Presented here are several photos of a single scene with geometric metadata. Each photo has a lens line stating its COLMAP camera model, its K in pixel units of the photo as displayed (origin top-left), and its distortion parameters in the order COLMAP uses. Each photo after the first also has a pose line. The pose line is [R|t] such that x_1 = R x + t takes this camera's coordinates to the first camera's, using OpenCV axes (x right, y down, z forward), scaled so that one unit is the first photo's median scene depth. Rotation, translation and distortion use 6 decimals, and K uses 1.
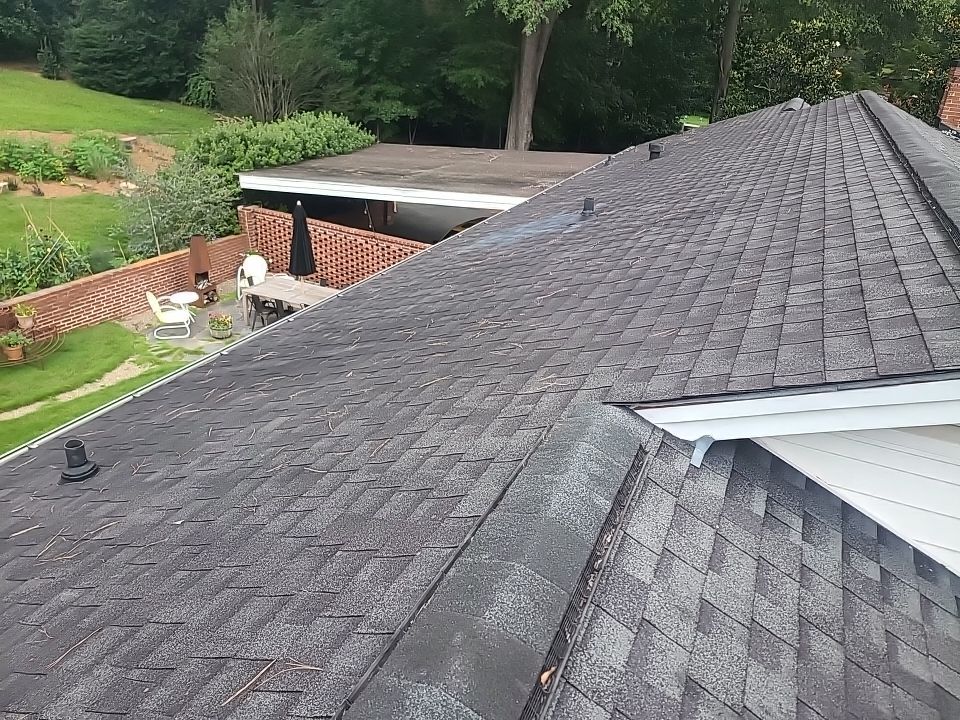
lens RADIAL K [[649.0, 0, 493.4], [0, 649.0, 360.0], [0, 0, 1]] dist [0.045786, -0.073442]
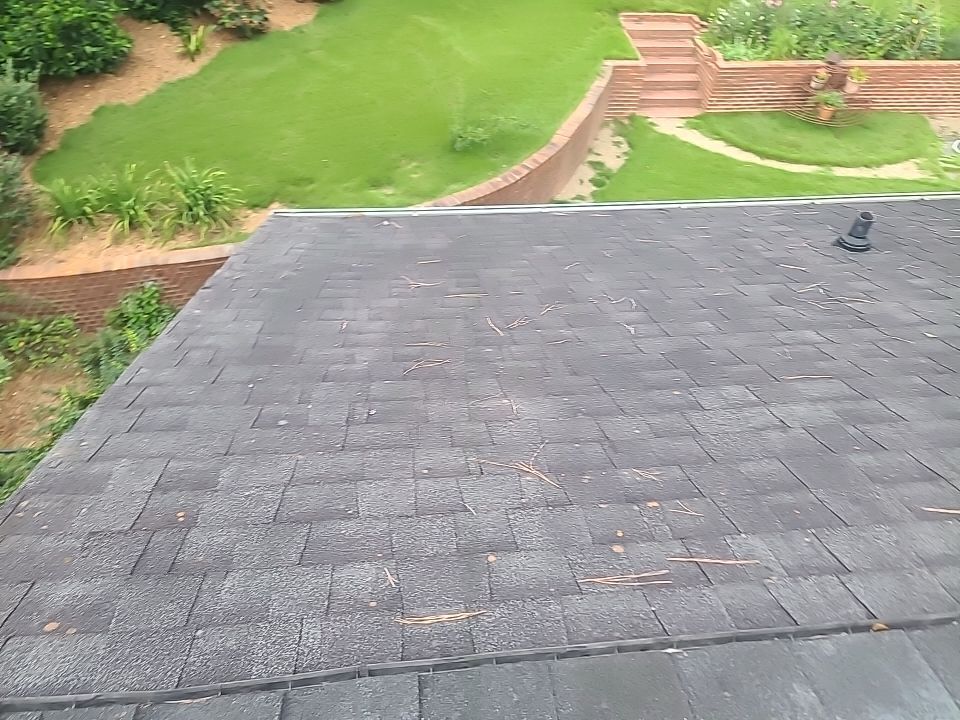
lens RADIAL K [[649.0, 0, 493.4], [0, 649.0, 360.0], [0, 0, 1]] dist [0.045786, -0.073442]
pose [[0.476376, 0.573901, -0.666111, -0.095821], [-0.359312, 0.818518, 0.448244, 0.060260], [0.802472, 0.025809, 0.596132, -0.088336]]
